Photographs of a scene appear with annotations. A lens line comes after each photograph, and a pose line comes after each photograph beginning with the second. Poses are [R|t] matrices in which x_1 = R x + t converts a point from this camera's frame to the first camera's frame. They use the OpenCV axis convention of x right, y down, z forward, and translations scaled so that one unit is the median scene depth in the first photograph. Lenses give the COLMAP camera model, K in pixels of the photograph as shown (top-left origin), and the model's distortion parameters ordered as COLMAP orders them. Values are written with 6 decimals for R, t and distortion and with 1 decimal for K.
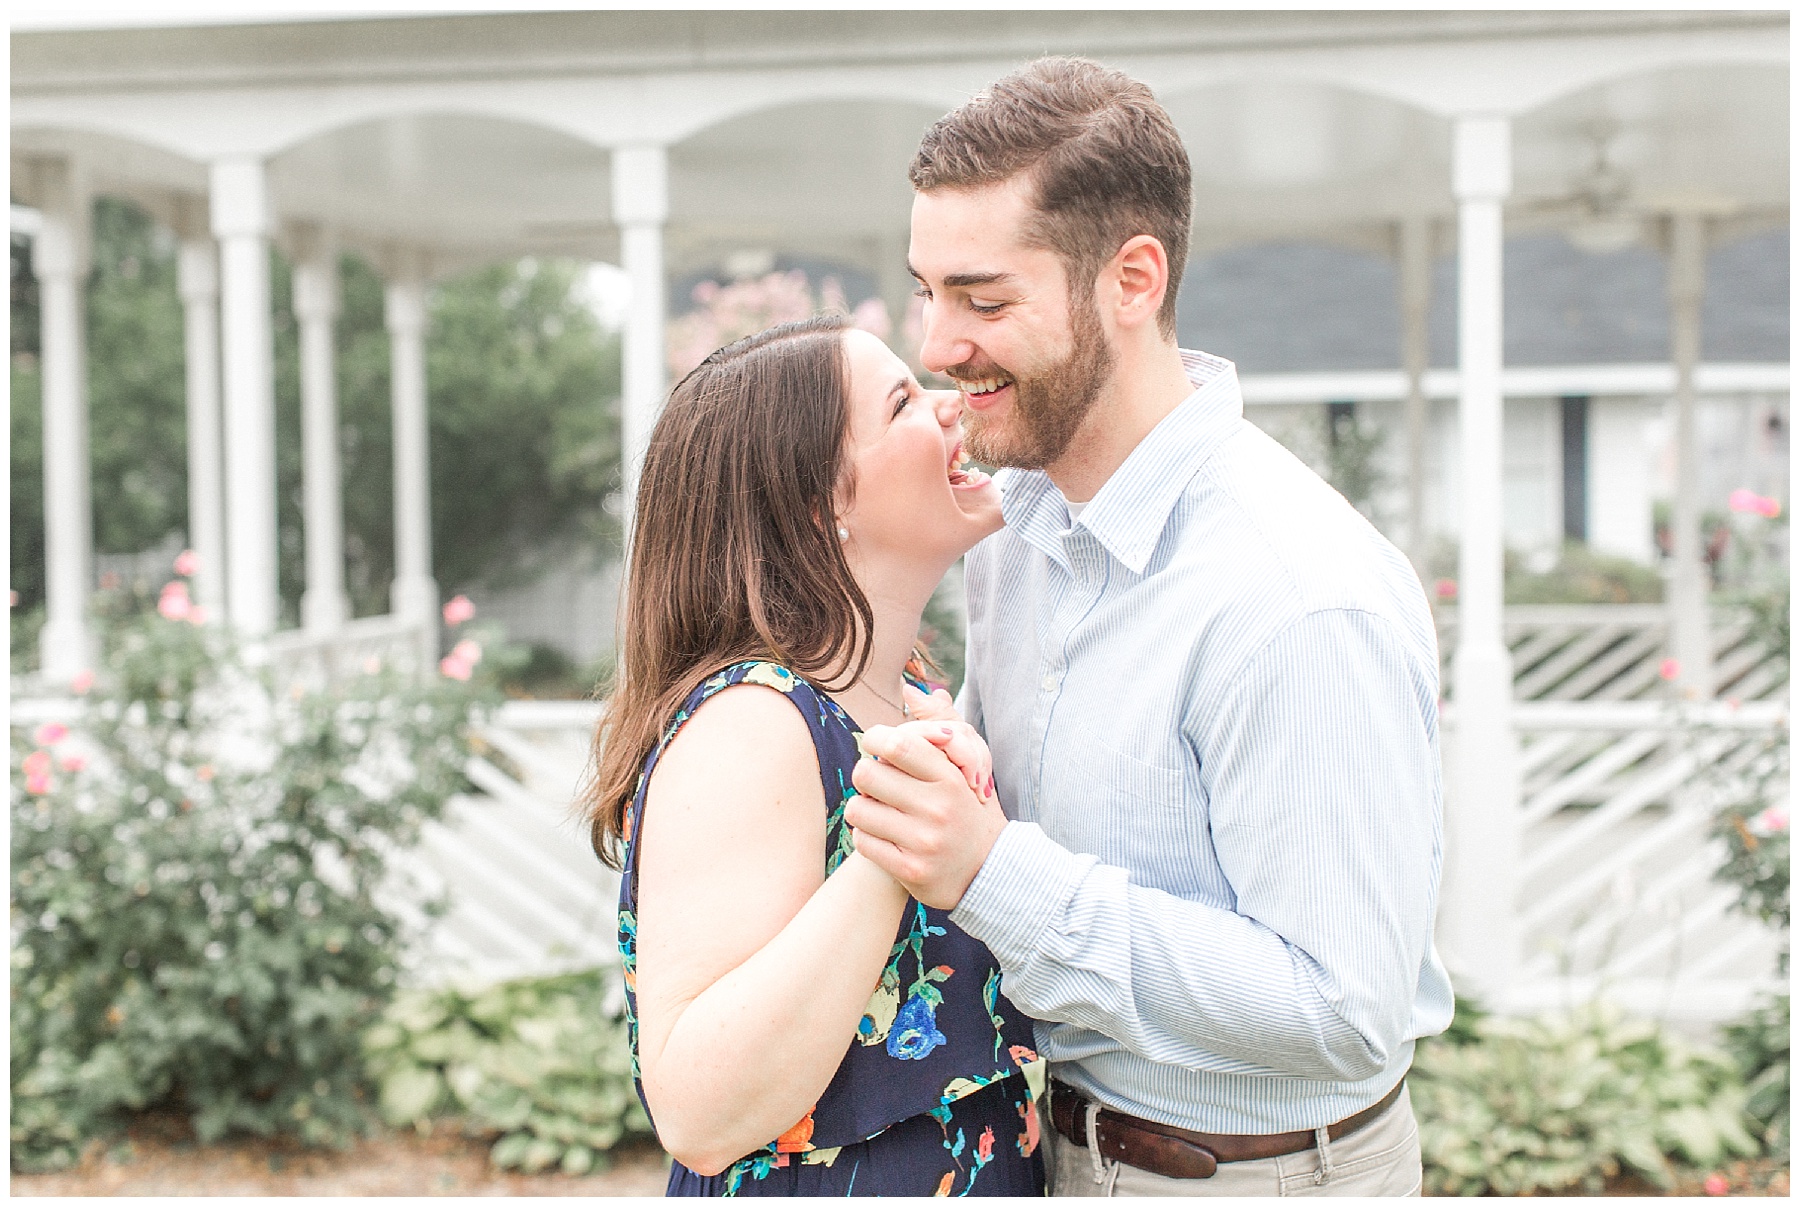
lens RADIAL K [[2951.5, 0, 806.7], [0, 2951.5, 508.6], [0, 0, 1]] dist [0.009575, -0.011012]
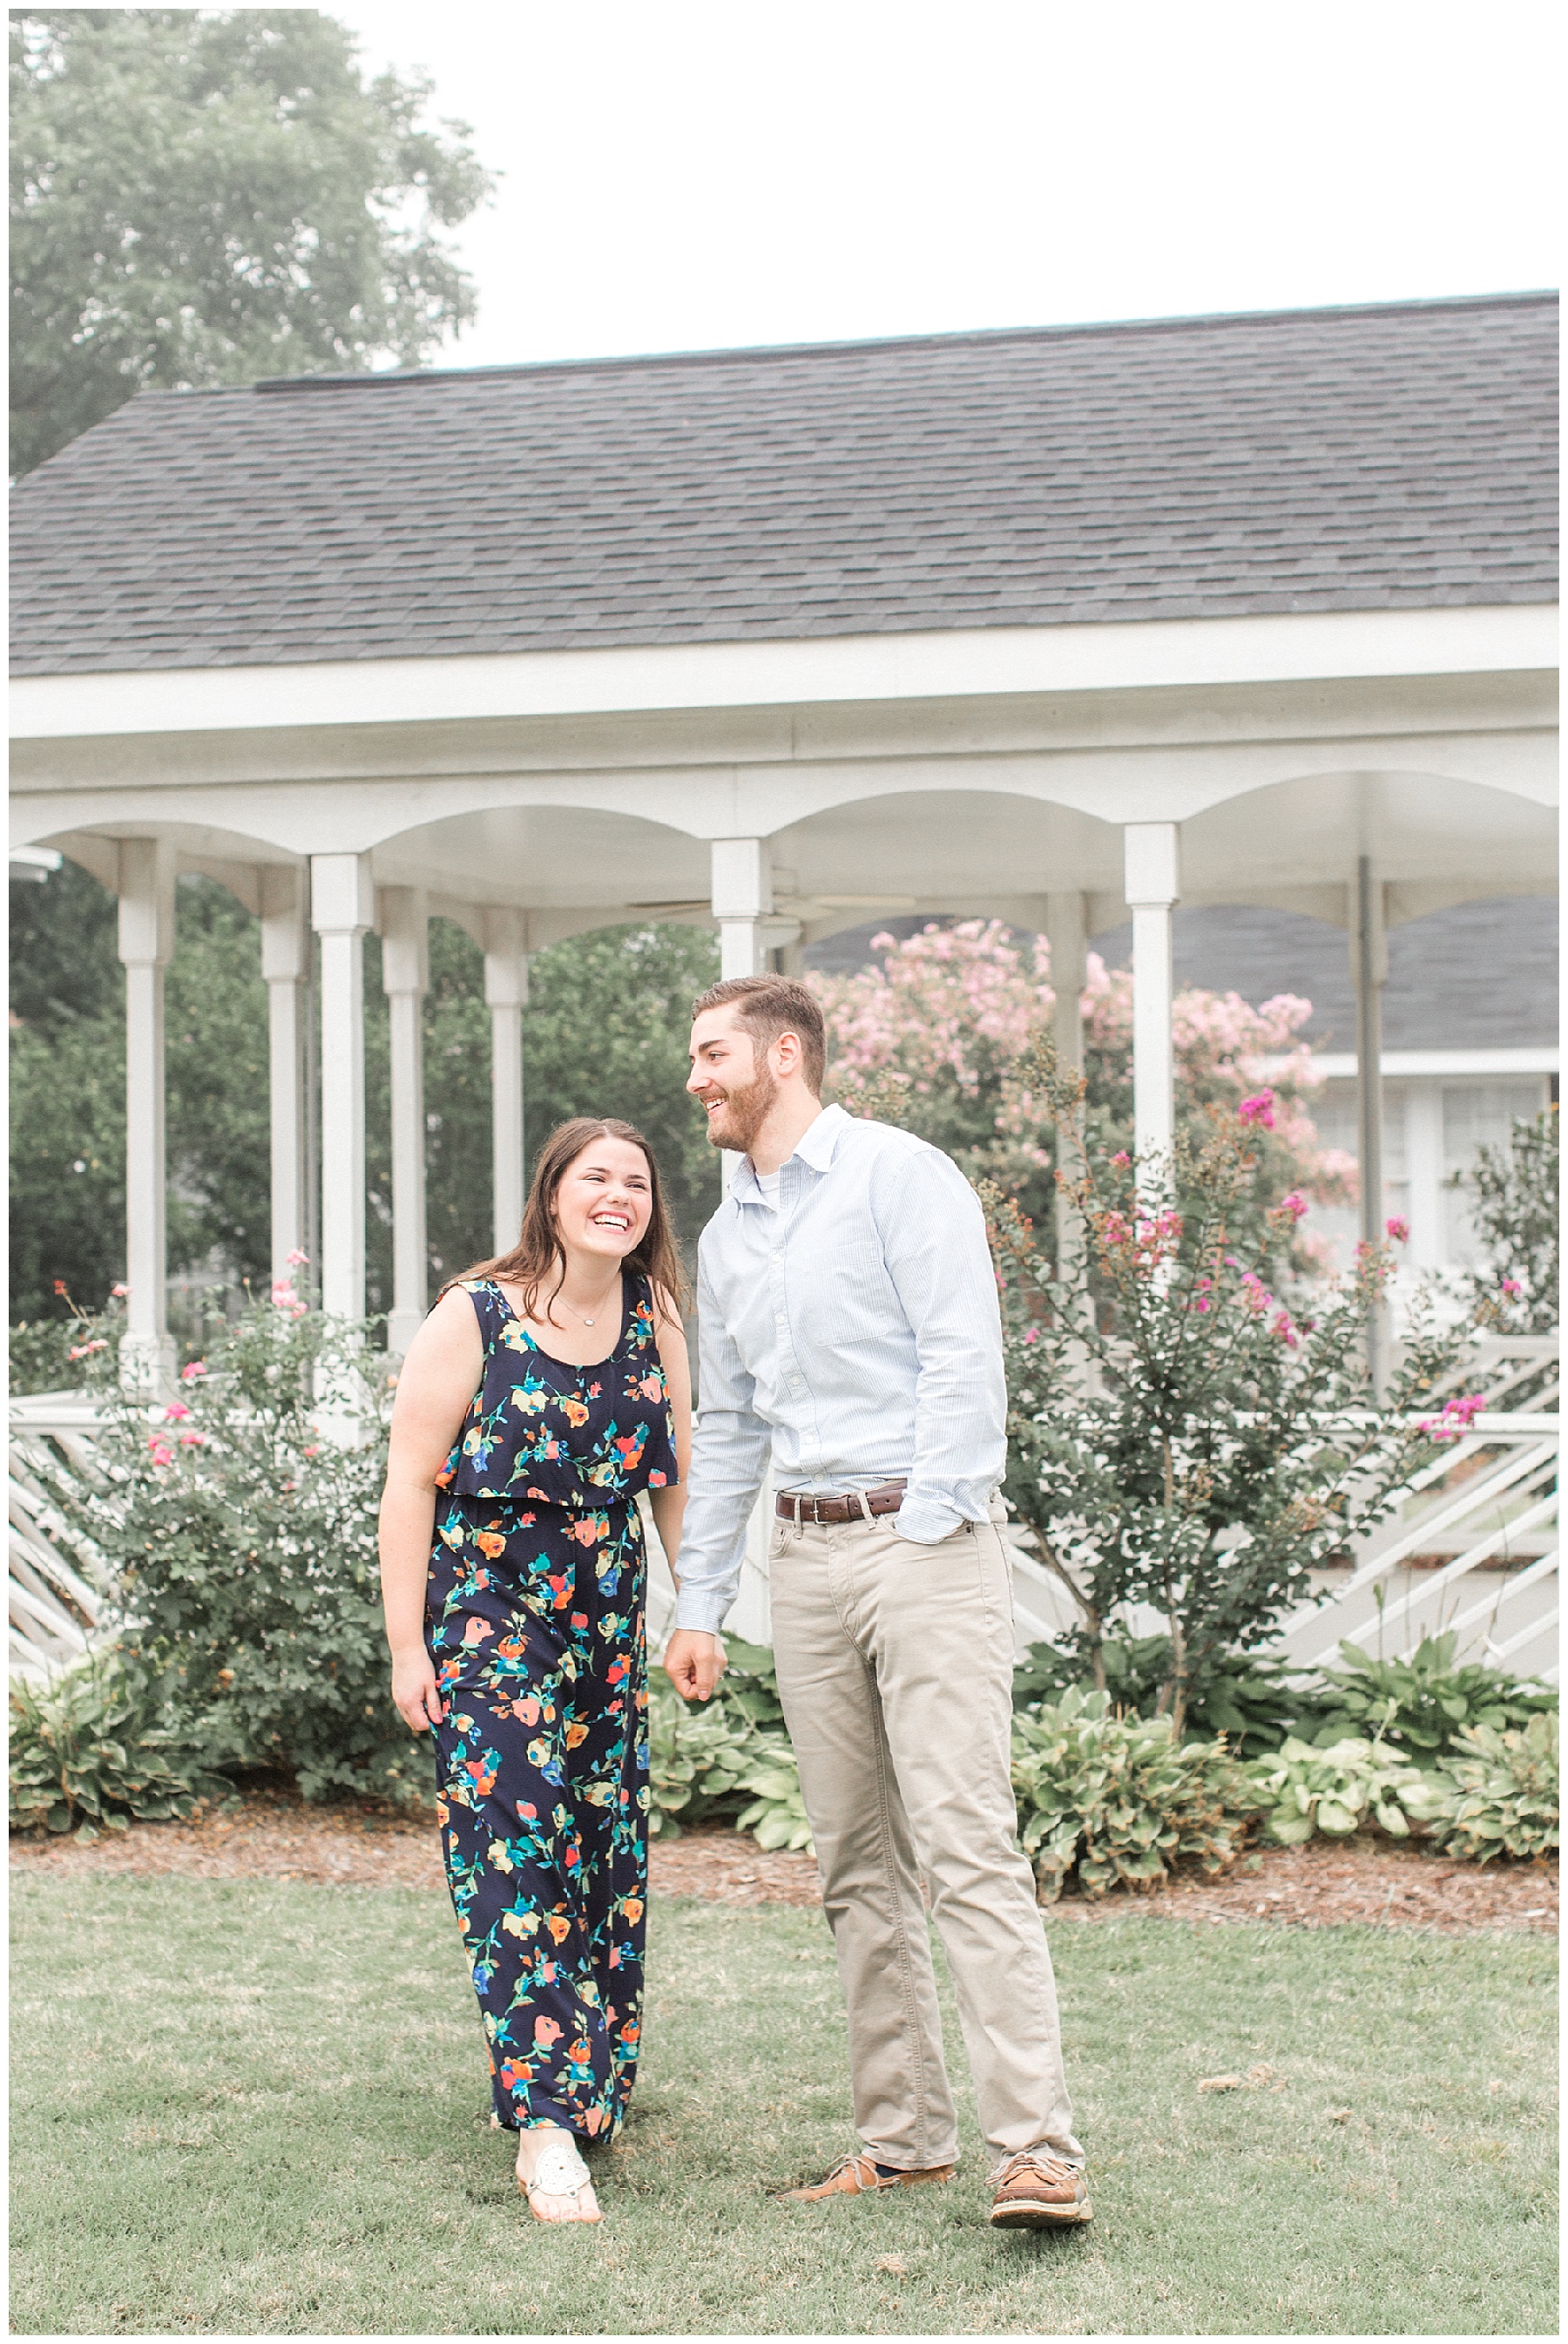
lens RADIAL K [[3842.9, 0, 745.1], [0, 3842.9, 1082.5], [0, 0, 1]] dist [0.009575, -0.011012]
pose [[0.997227, -0.001081, -0.074408, 0.057657], [-0.001283, 0.999496, -0.031718, -0.001527], [0.074405, 0.031725, 0.996723, -0.375615]]
